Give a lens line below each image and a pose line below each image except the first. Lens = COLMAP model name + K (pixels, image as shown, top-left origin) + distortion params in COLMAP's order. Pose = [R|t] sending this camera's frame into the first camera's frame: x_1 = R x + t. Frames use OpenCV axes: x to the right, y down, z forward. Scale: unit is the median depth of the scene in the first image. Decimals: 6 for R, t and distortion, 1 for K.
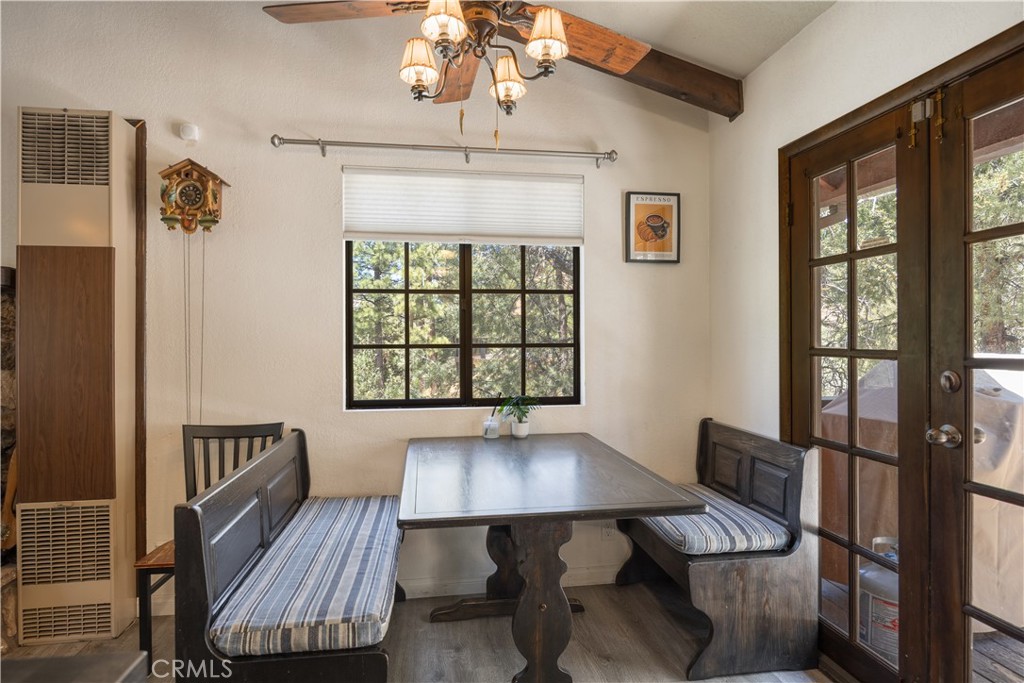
lens RADIAL K [[561.1, 0, 512.0], [0, 561.1, 341.5], [0, 0, 1]] dist [0.003902, 0.000817]
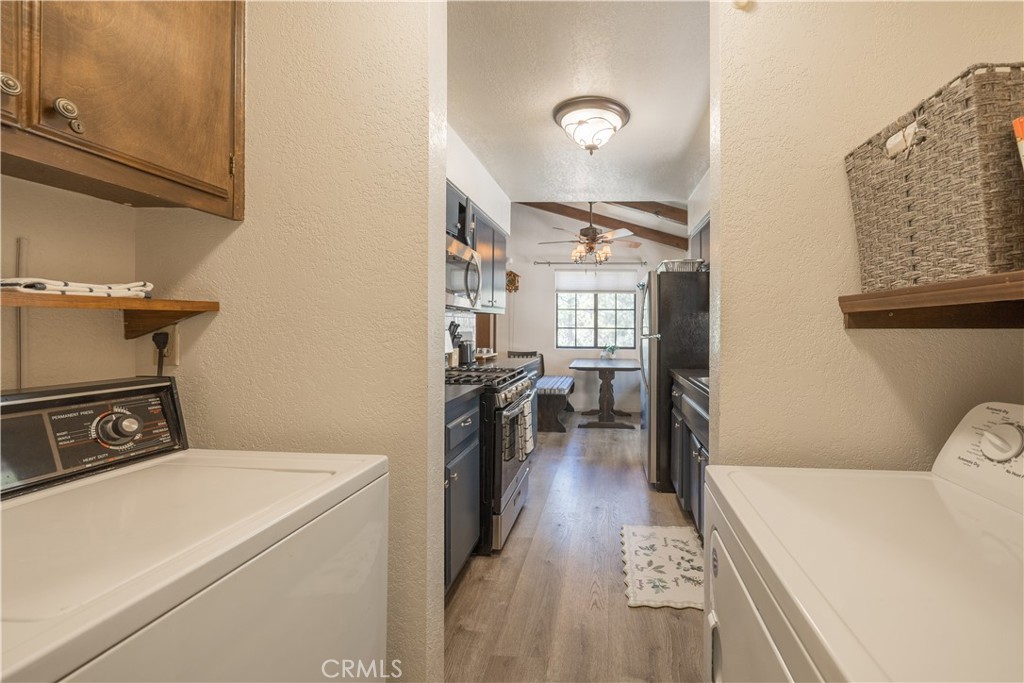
lens RADIAL K [[413.6, 0, 512.3], [0, 413.6, 326.8], [0, 0, 1]] dist [0.000088, -0.000003]
pose [[0.932069, 0.010499, -0.362129, 0.313950], [-0.010923, 0.999940, 0.000876, 0.003228], [0.362117, 0.003139, 0.932127, -1.243866]]
